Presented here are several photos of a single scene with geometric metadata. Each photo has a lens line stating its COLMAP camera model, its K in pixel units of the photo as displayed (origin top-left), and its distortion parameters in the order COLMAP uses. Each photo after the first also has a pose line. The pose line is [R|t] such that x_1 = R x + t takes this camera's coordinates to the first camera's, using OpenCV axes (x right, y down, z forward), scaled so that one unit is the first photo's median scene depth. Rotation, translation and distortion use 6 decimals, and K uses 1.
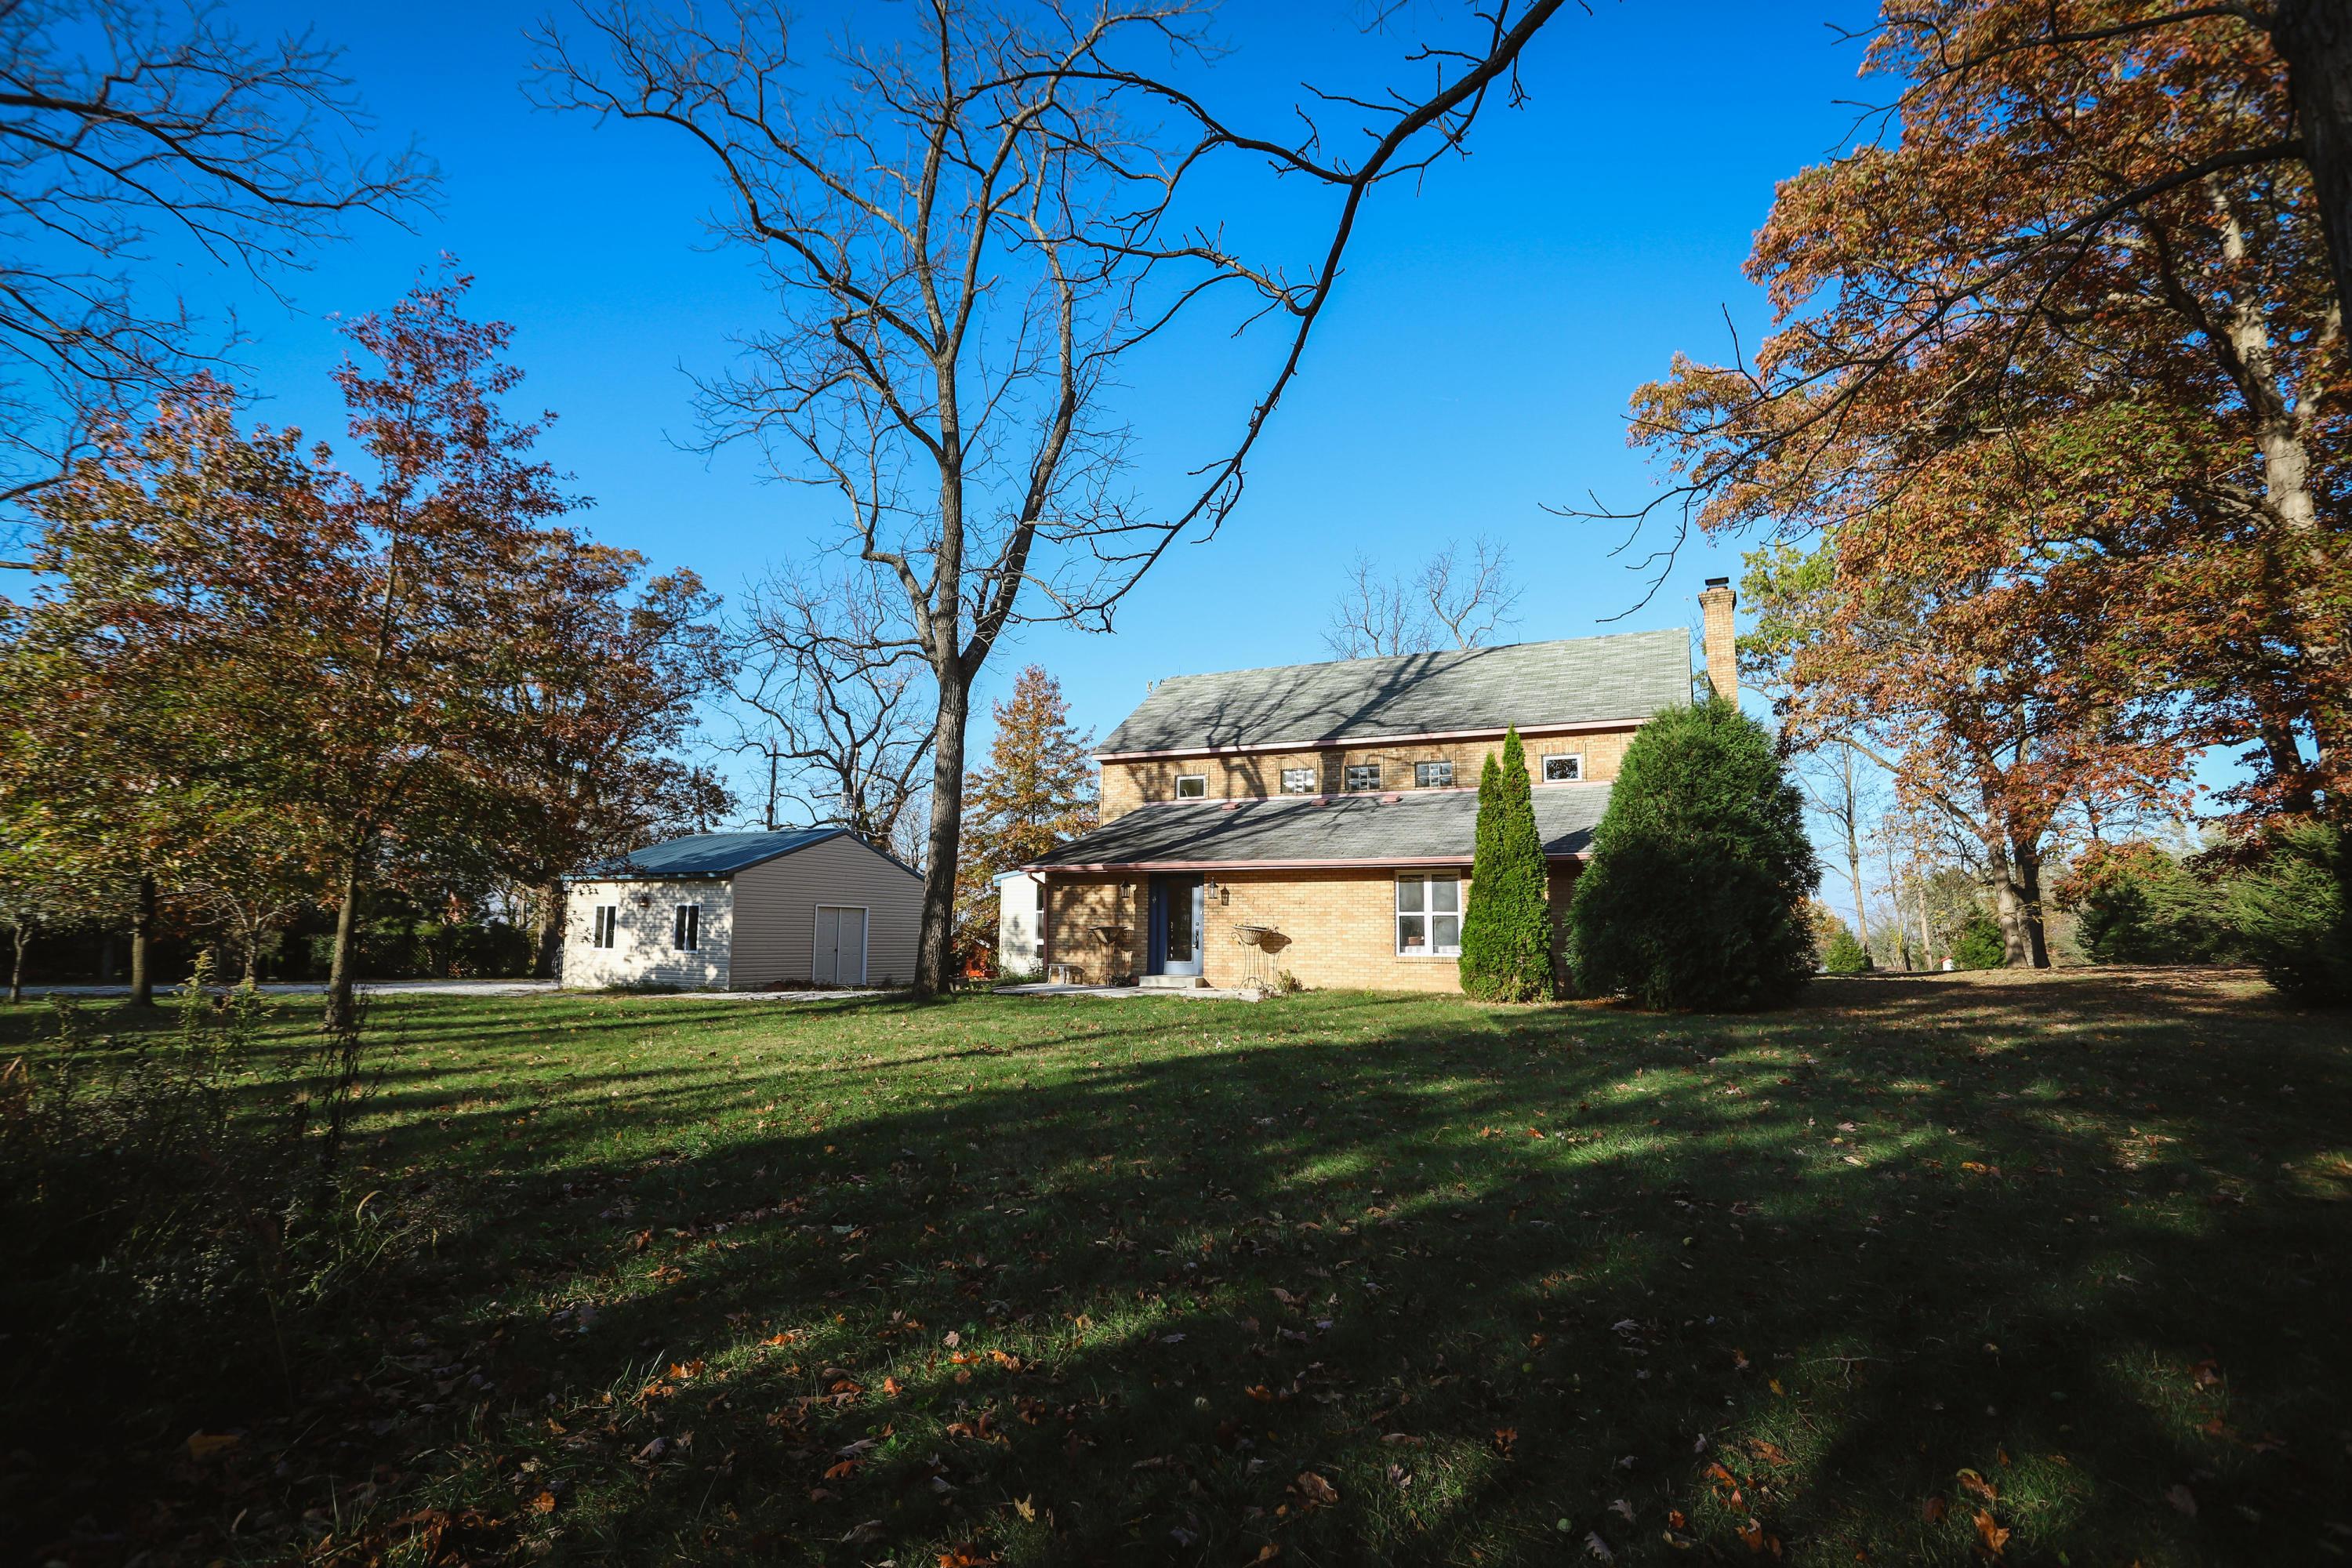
lens RADIAL K [[1130.5, 0, 1183.4], [0, 1130.5, 787.7], [0, 0, 1]] dist [-0.051903, 0.024860]
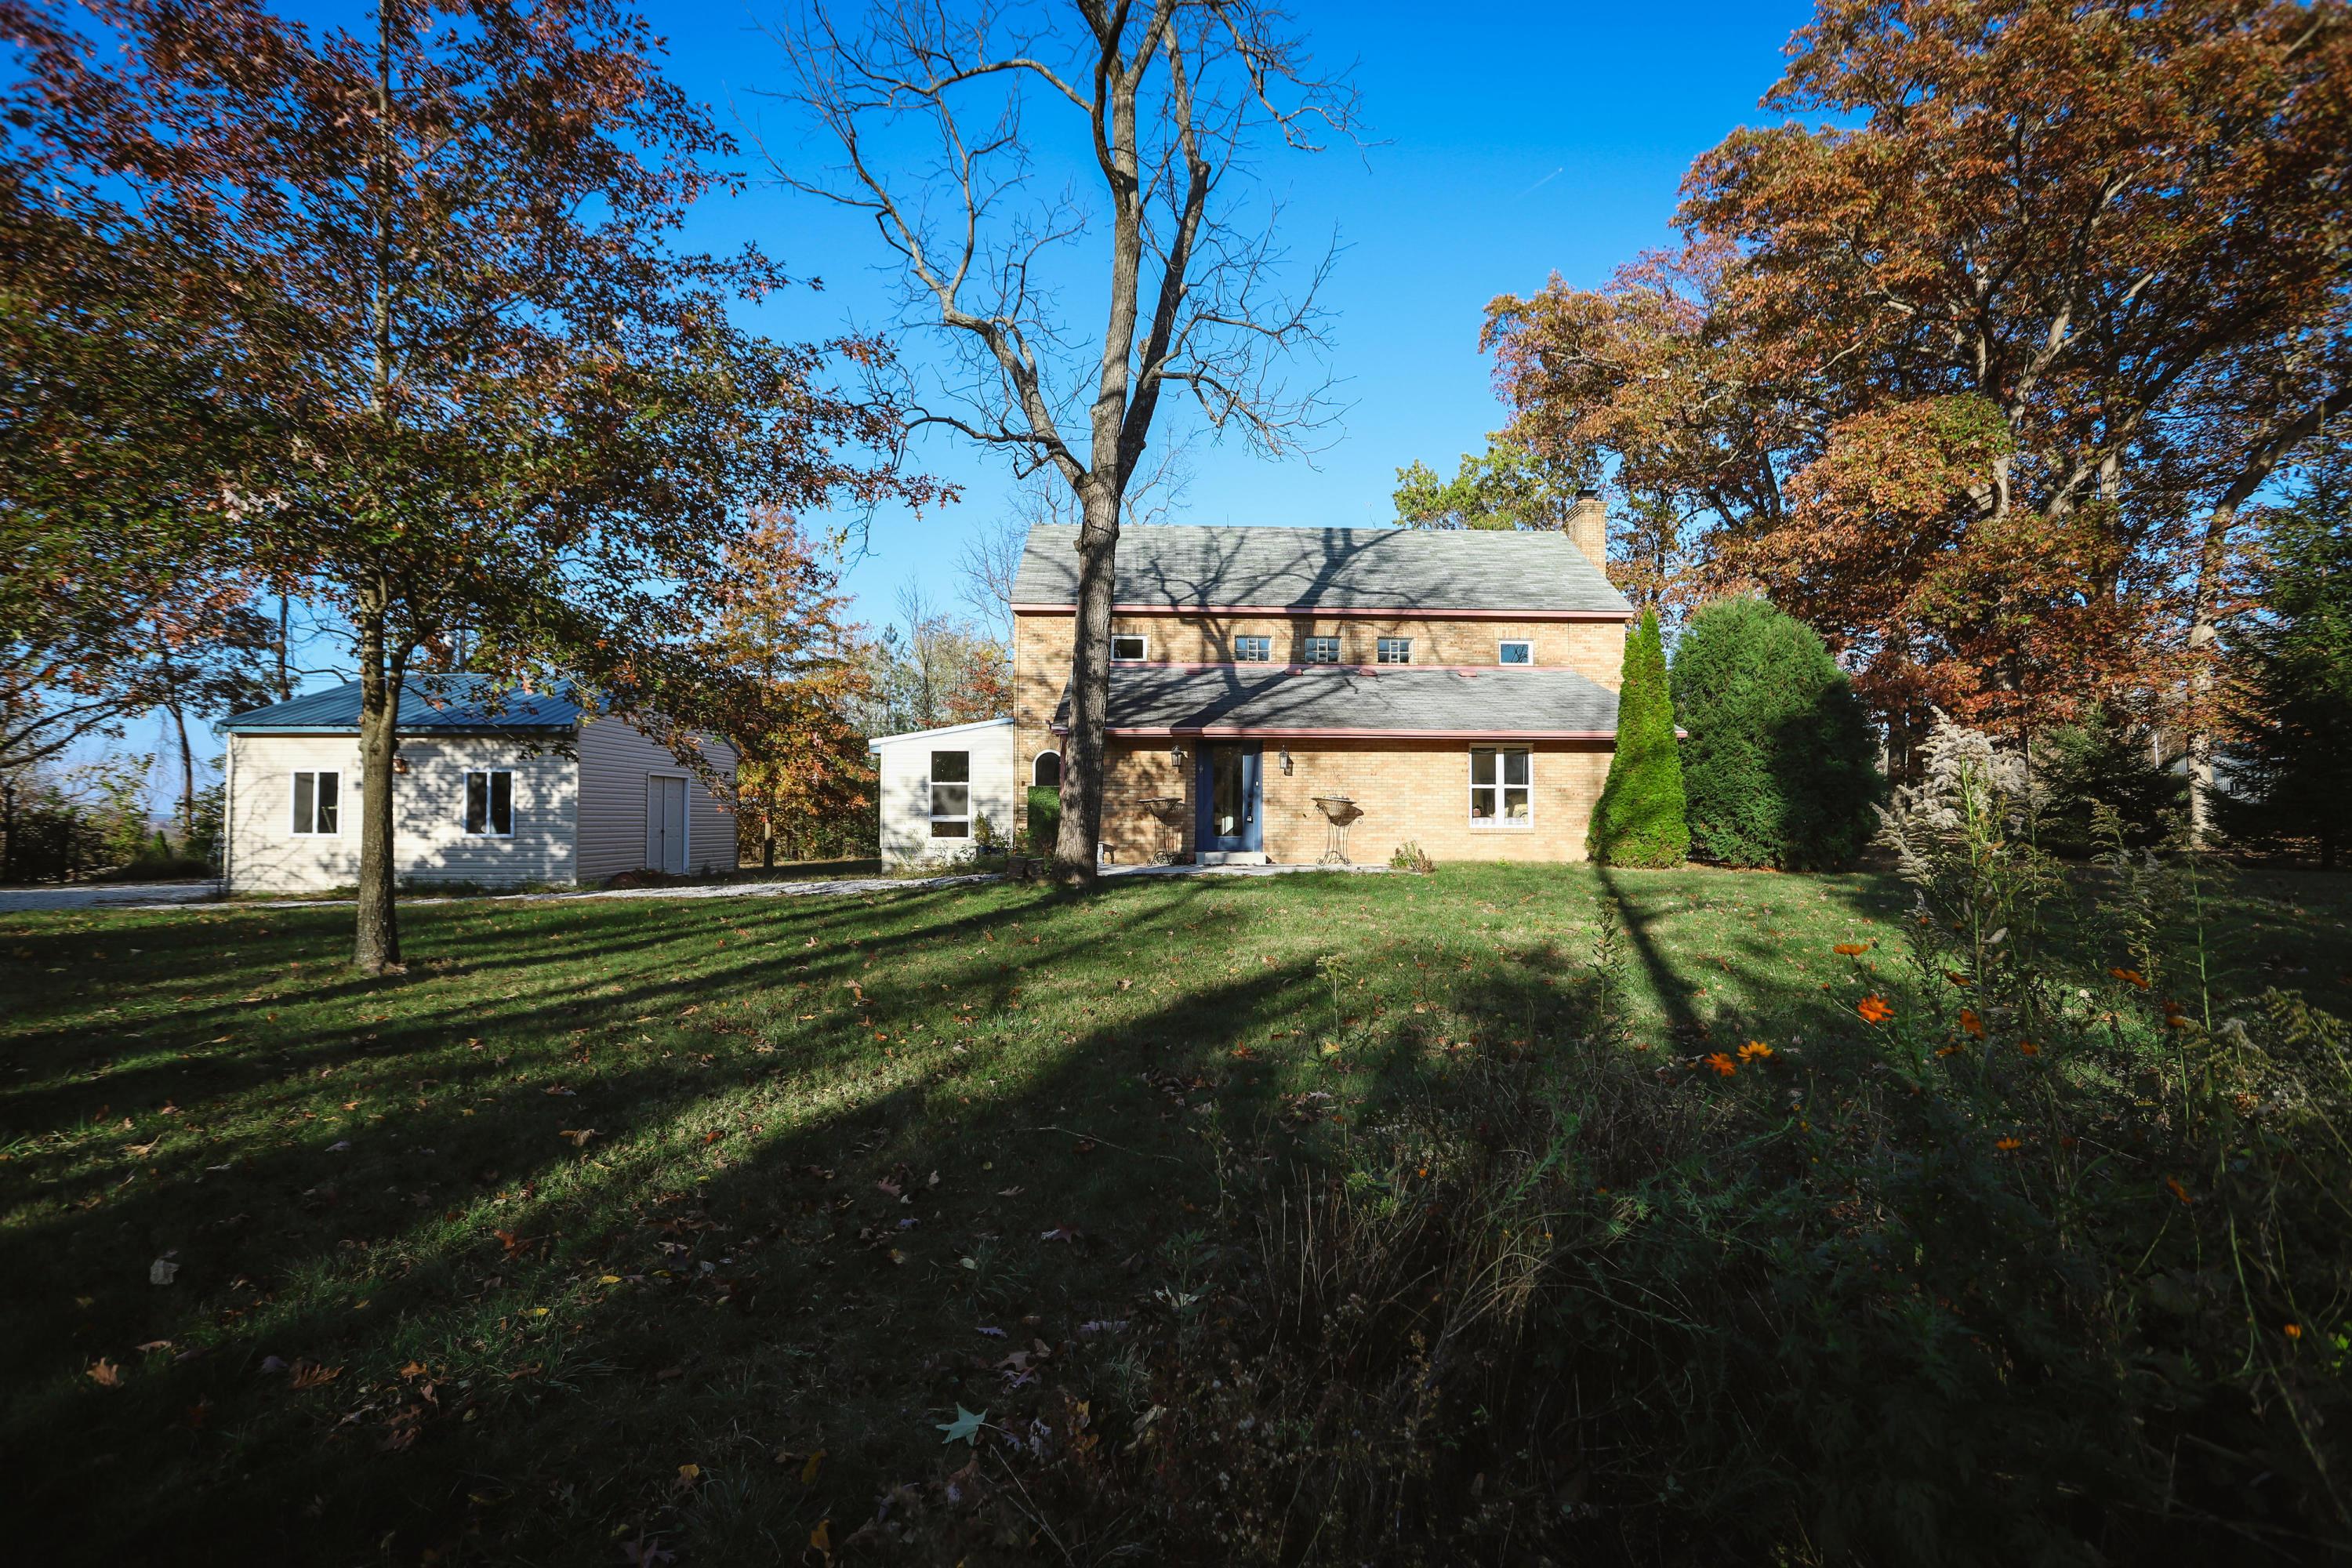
lens RADIAL K [[1130.5, 0, 1188.2], [0, 1130.5, 787.5], [0, 0, 1]] dist [-0.051903, 0.024860]
pose [[0.884185, 0.006917, 0.467086, -0.401700], [-0.055022, 0.994472, 0.089427, 0.029045], [-0.463886, -0.104770, 0.879678, 0.179412]]
